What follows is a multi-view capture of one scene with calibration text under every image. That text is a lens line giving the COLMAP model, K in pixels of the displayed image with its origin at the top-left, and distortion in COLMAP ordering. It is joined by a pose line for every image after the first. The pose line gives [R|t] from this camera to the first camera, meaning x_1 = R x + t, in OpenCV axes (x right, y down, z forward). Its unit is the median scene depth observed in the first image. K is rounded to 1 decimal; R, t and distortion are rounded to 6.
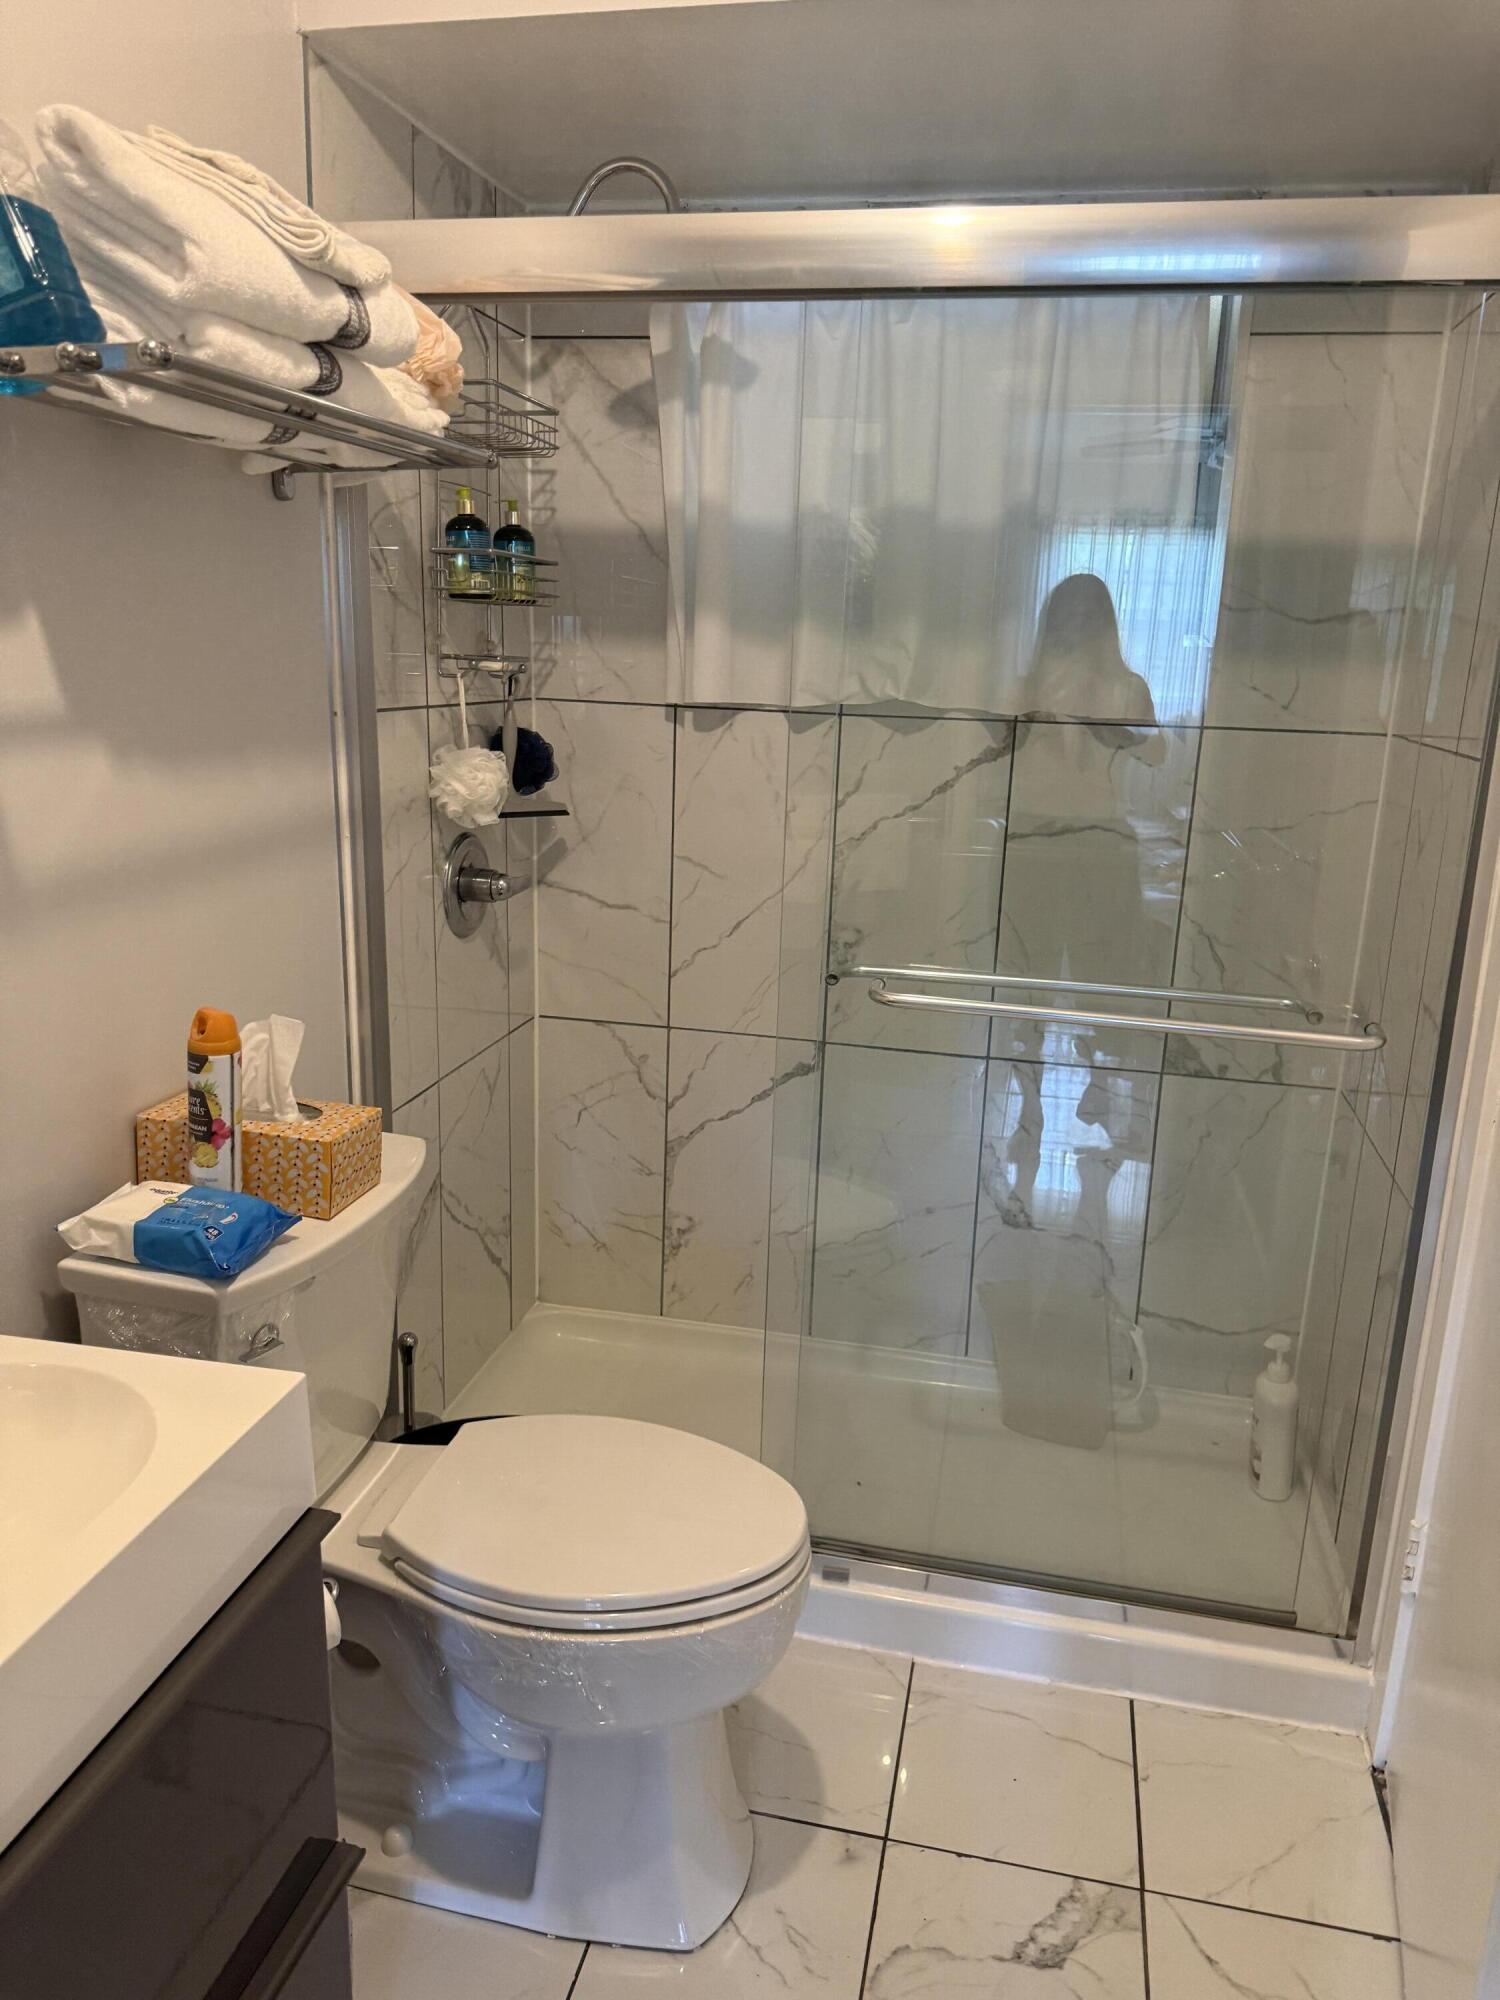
lens RADIAL K [[1399.8, 0, 750.0], [0, 1399.8, 1000.0], [0, 0, 1]] dist [0.117705, -0.181967]
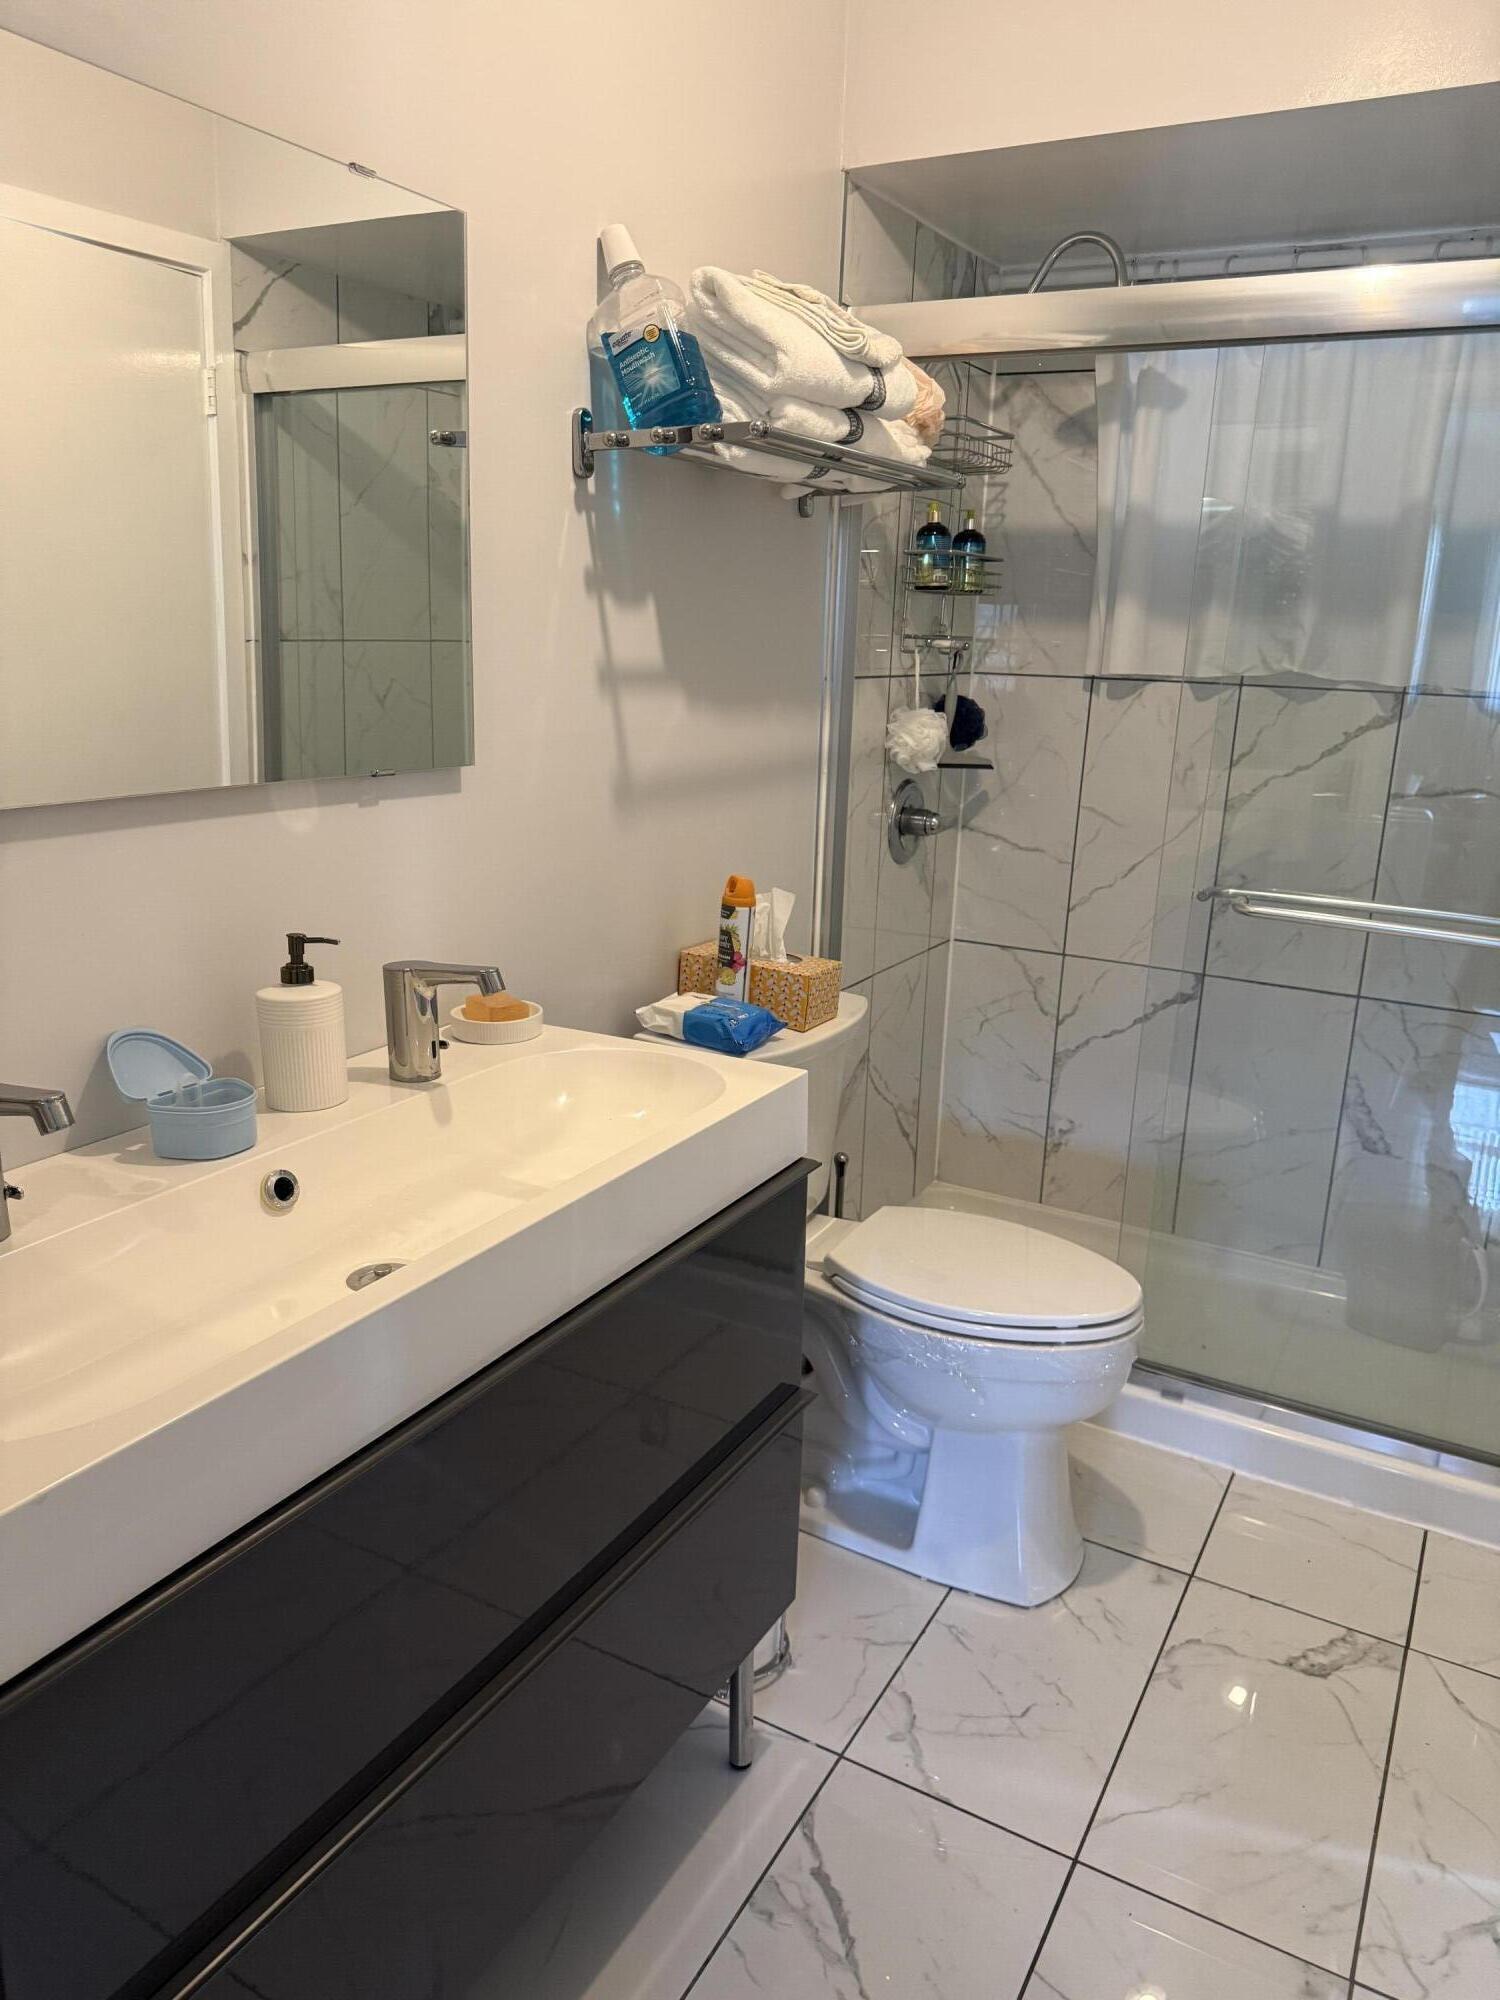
lens RADIAL K [[1411.5, 0, 737.1], [0, 1411.5, 1013.4], [0, 0, 1]] dist [0.107761, -0.207841]
pose [[0.955150, 0.075087, -0.286443, 0.028861], [-0.073148, 0.997168, 0.017483, 0.081369], [0.286945, 0.004254, 0.957938, -0.257415]]
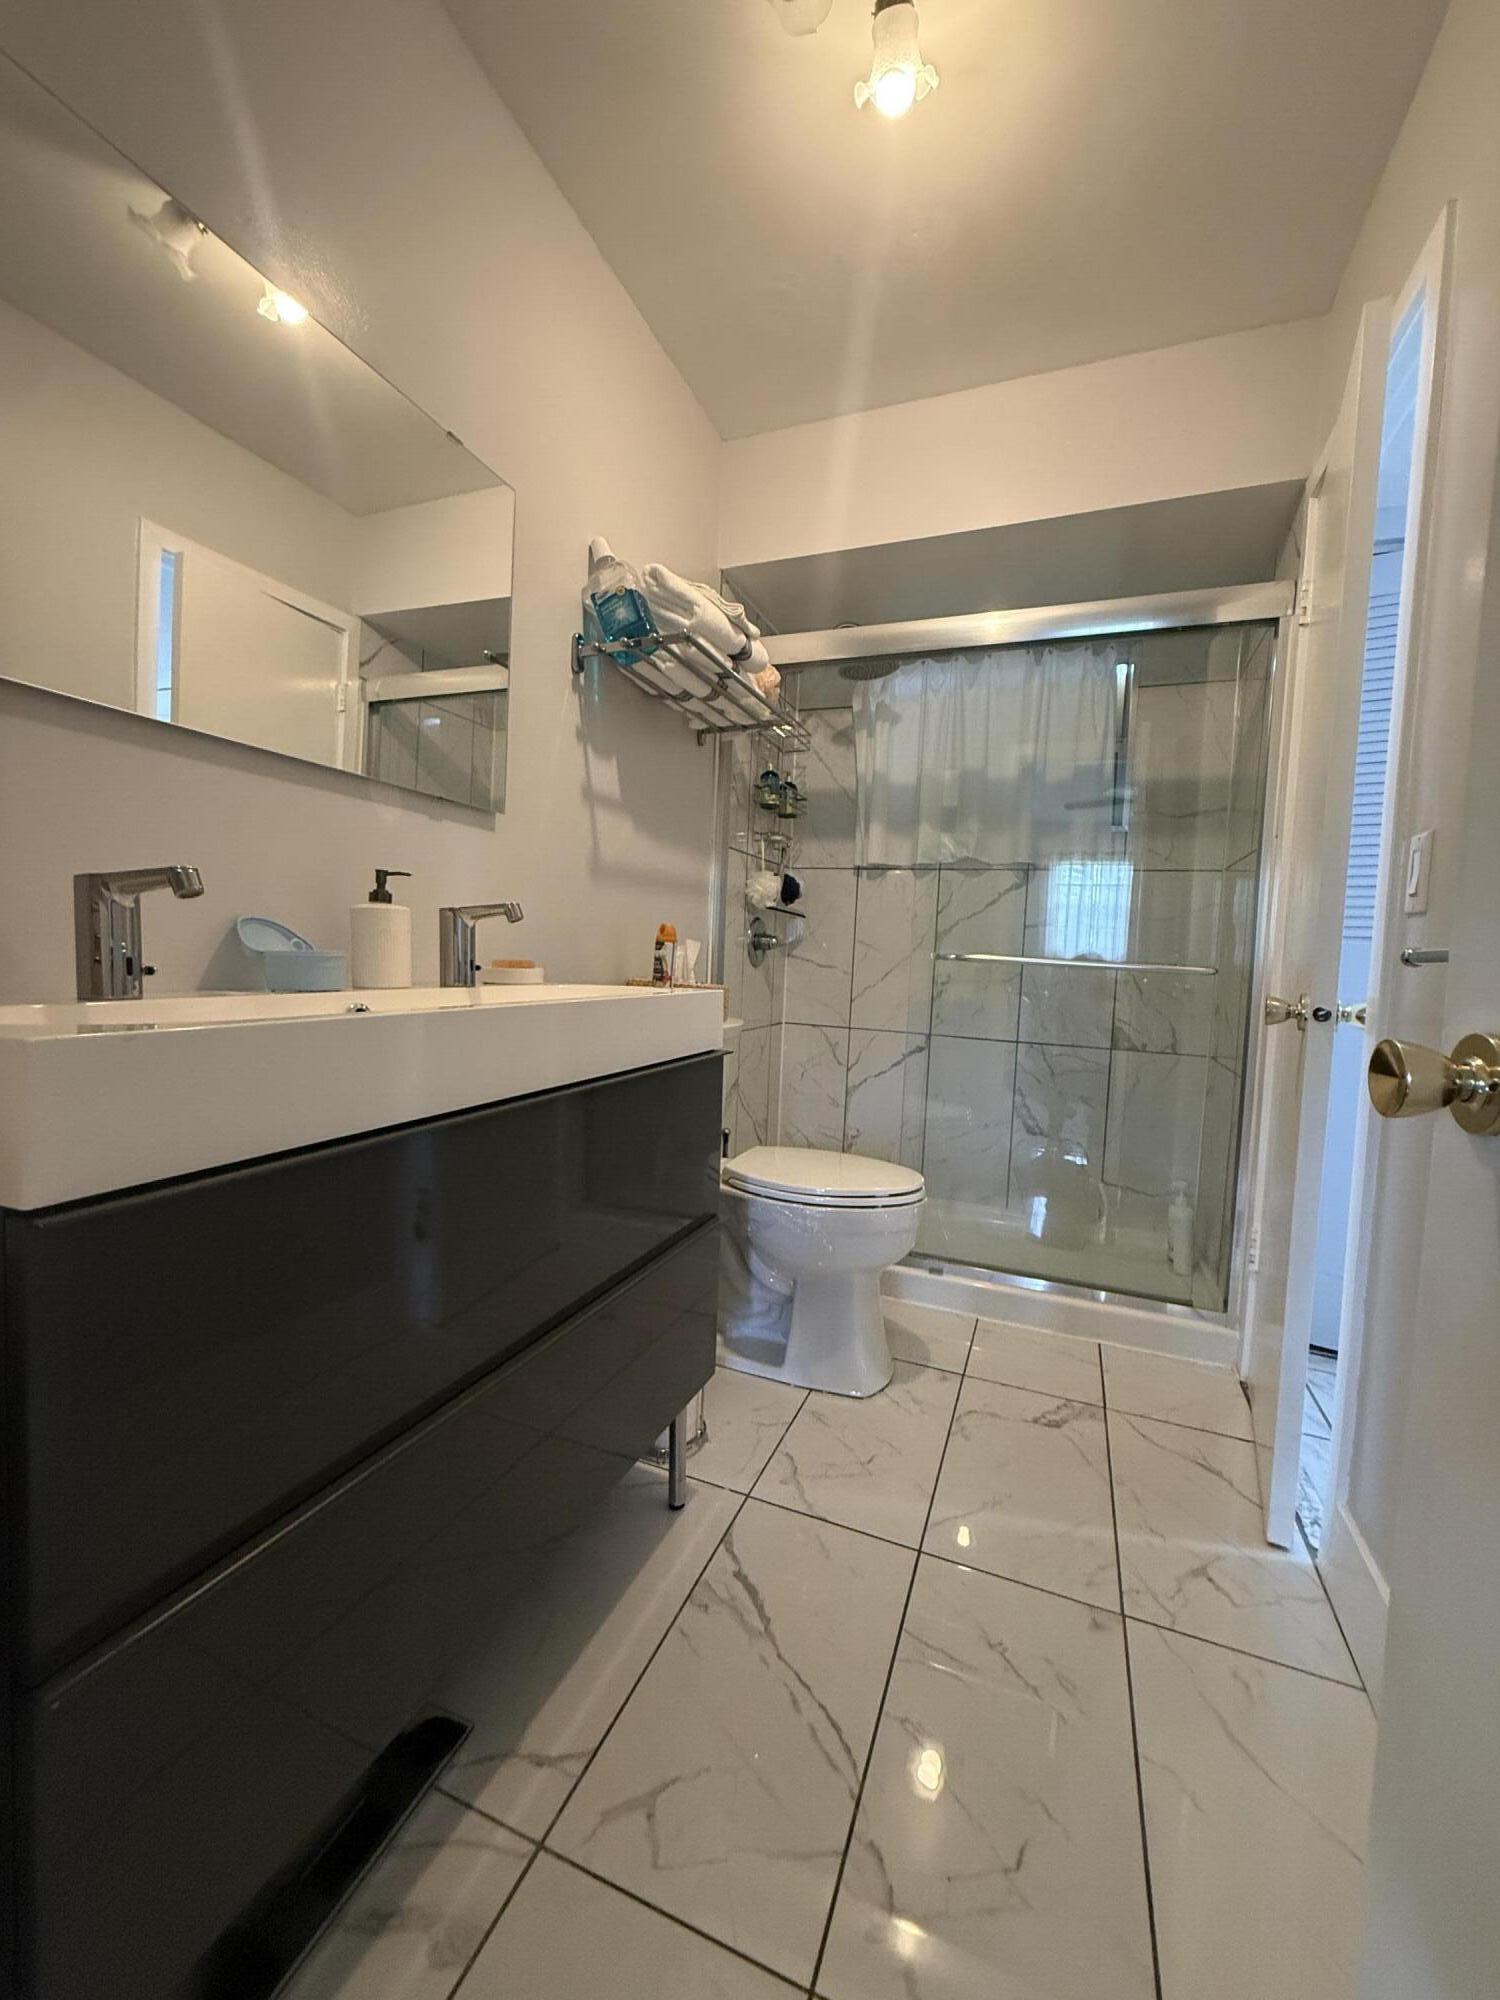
lens RADIAL K [[808.5, 0, 750.0], [0, 808.5, 1000.0], [0, 0, 1]] dist [0.001737, -0.001061]
pose [[0.987267, 0.019351, -0.157888, -0.021073], [-0.050737, 0.979036, -0.197265, 0.256268], [0.150761, 0.202764, 0.967553, -0.161761]]
